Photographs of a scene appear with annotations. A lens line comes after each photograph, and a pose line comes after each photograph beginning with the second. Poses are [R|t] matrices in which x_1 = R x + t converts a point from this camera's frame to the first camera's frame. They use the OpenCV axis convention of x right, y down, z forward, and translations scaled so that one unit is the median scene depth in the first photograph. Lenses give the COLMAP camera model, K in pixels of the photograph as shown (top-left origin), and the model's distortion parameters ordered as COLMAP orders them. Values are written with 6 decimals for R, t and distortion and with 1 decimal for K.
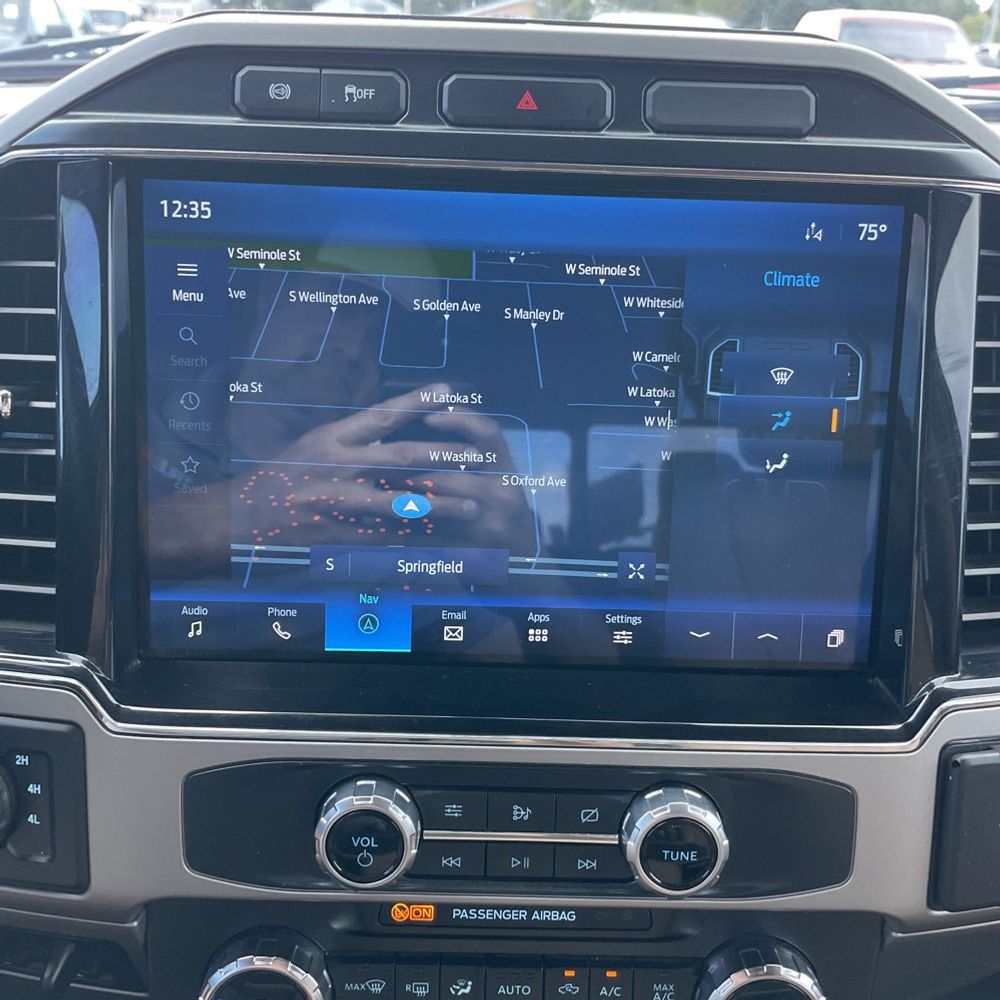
lens RADIAL K [[1008.6, 0, 503.9], [0, 1008.6, 487.3], [0, 0, 1]] dist [0.102072, -0.171765]
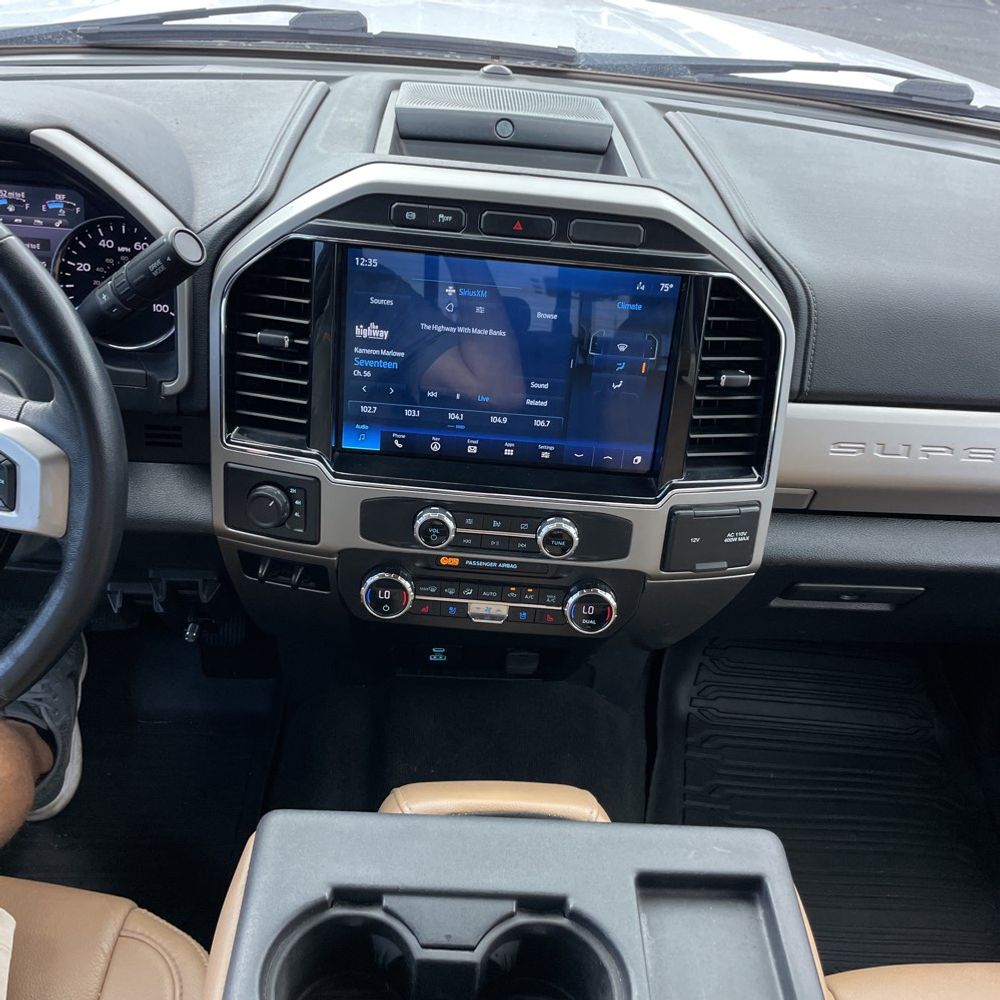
lens RADIAL K [[1020.8, 0, 500.0], [0, 1020.8, 500.0], [0, 0, 1]] dist [0.100747, -0.183798]
pose [[0.998159, 0.057897, 0.018065, -0.023005], [-0.060587, 0.965395, 0.253658, -0.357167], [-0.002754, -0.254286, 0.967125, -1.353518]]
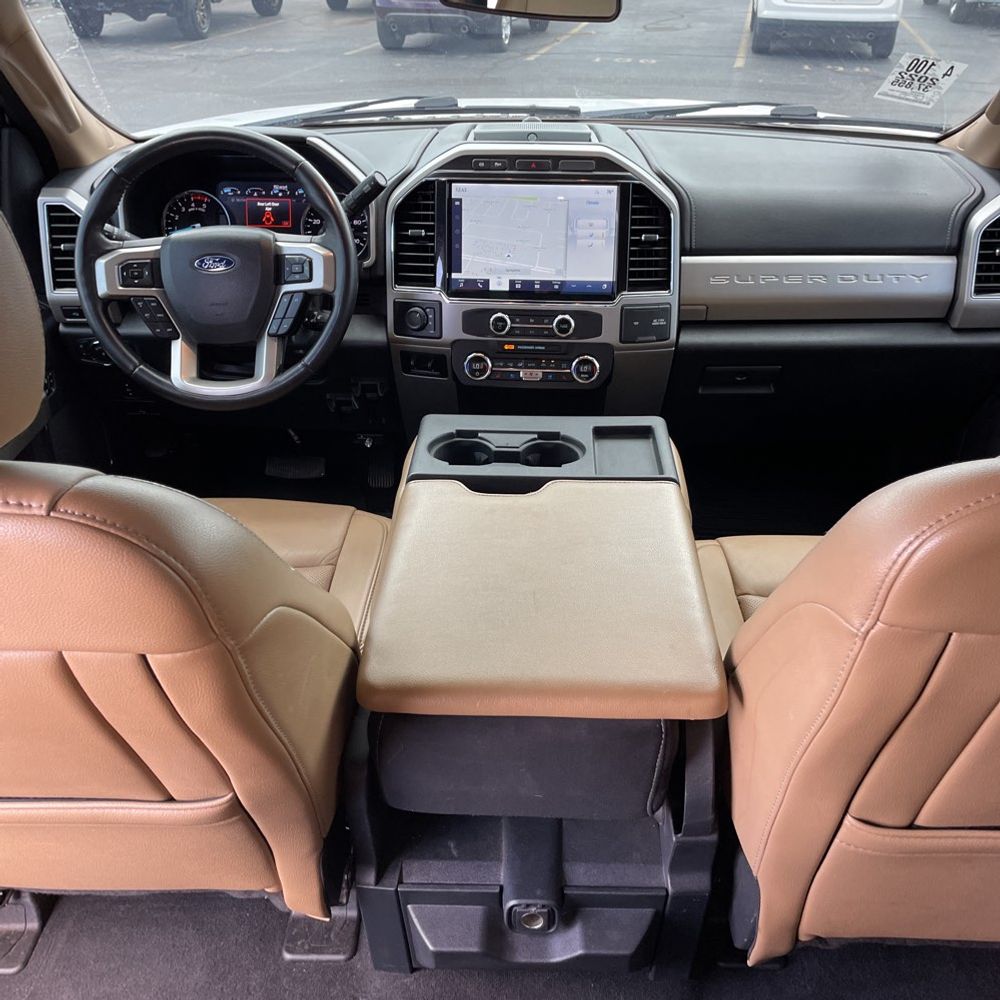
lens RADIAL K [[1008.6, 0, 503.9], [0, 1008.6, 487.3], [0, 0, 1]] dist [0.102072, -0.171765]
pose [[0.996684, 0.008600, -0.080912, 0.272850], [0.001338, 0.992532, 0.121976, 0.511746], [0.081357, -0.121680, 0.989230, -3.748325]]
